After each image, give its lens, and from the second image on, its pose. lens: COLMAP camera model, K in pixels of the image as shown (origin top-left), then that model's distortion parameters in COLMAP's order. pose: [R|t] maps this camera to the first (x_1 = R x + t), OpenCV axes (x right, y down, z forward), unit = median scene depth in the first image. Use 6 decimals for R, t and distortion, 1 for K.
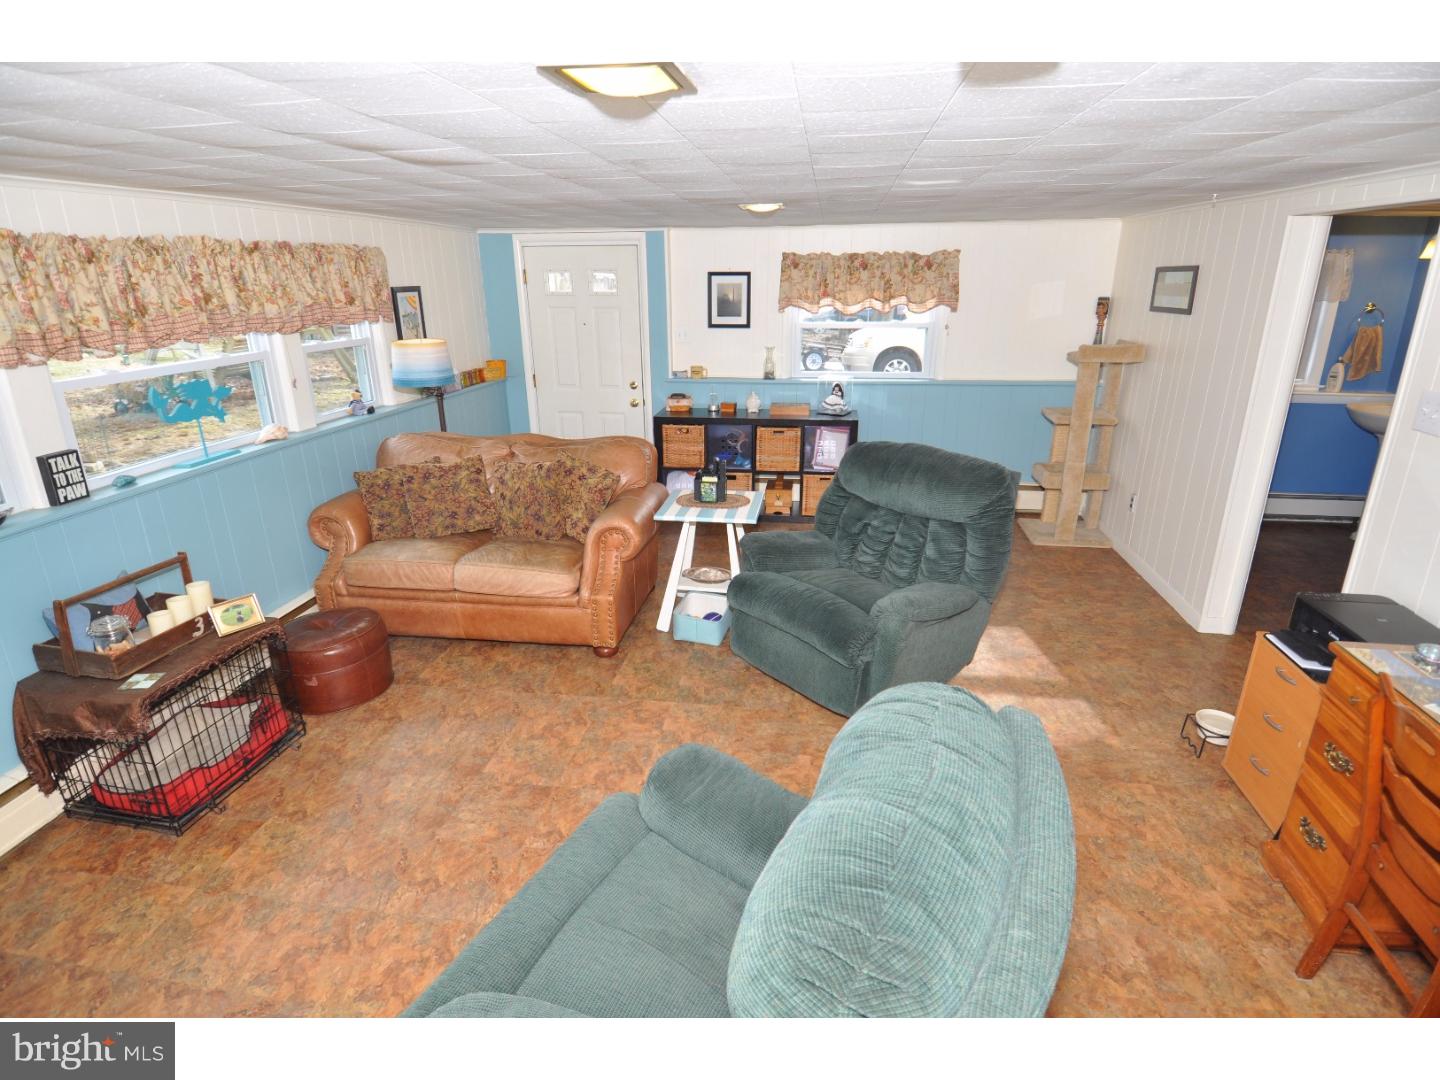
lens RADIAL K [[742.5, 0, 720.0], [0, 742.5, 540.0], [0, 0, 1]] dist [0.064228, -0.070312]
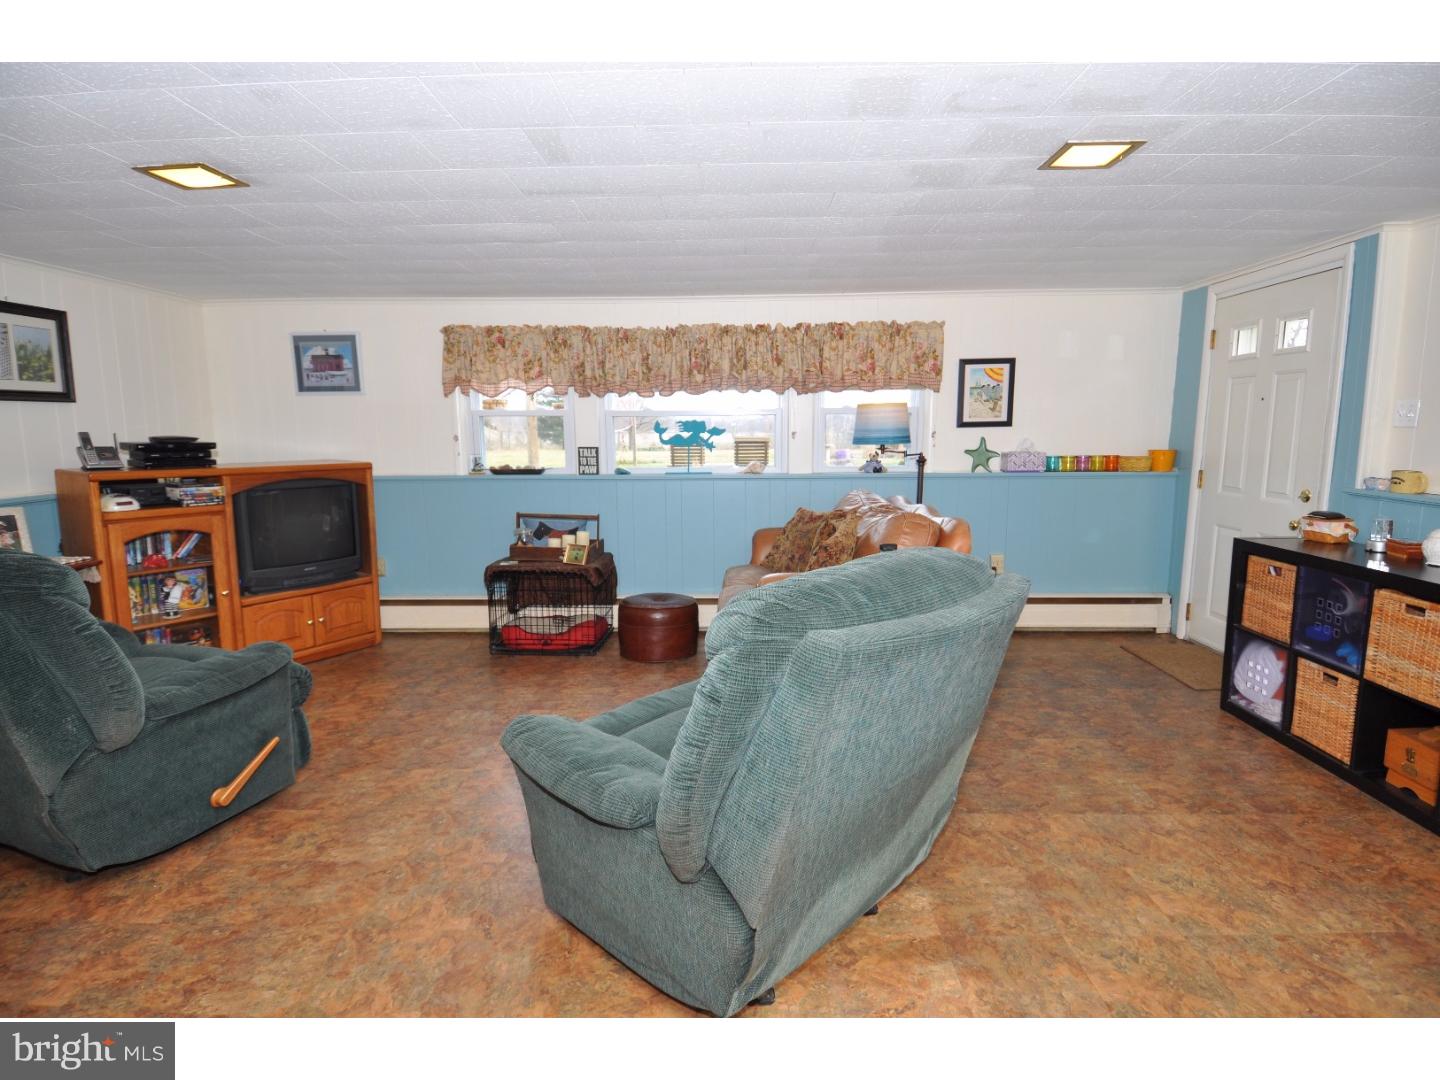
lens RADIAL K [[742.5, 0, 720.0], [0, 742.5, 540.0], [0, 0, 1]] dist [0.064228, -0.070312]
pose [[0.120765, 0.153722, -0.980707, 0.449898], [-0.322139, 0.940540, 0.107758, -0.095421], [0.938958, 0.302910, 0.163104, 0.509112]]
